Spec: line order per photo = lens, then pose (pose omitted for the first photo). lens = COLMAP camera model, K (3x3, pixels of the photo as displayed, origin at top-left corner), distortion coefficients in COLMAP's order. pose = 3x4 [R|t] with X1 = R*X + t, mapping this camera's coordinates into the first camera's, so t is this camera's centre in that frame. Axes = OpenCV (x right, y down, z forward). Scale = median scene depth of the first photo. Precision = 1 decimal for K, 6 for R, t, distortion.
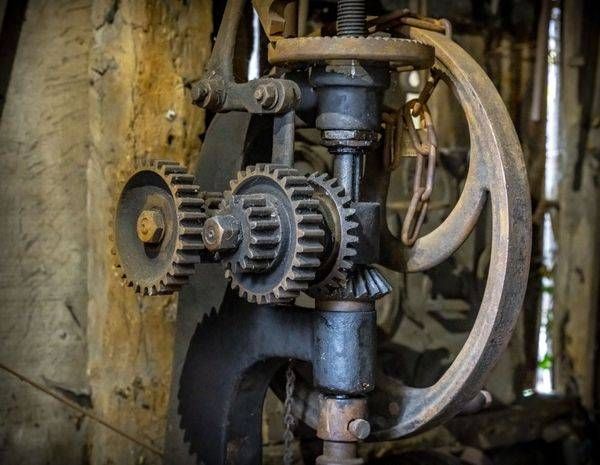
lens RADIAL K [[1398.9, 0, 299.7], [0, 1398.9, 233.6], [0, 0, 1]] dist [0.052773, 0.000000]
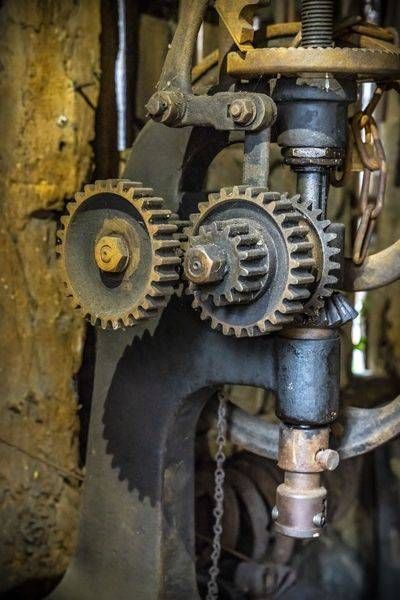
lens RADIAL K [[1189.0, 0, 200.3], [0, 1189.0, 298.6], [0, 0, 1]] dist [0.032404, 0.000000]
pose [[0.983451, -0.022934, 0.179719, -0.185061], [0.007146, 0.996094, 0.088005, -0.042898], [-0.181036, -0.085265, 0.979773, 0.217832]]
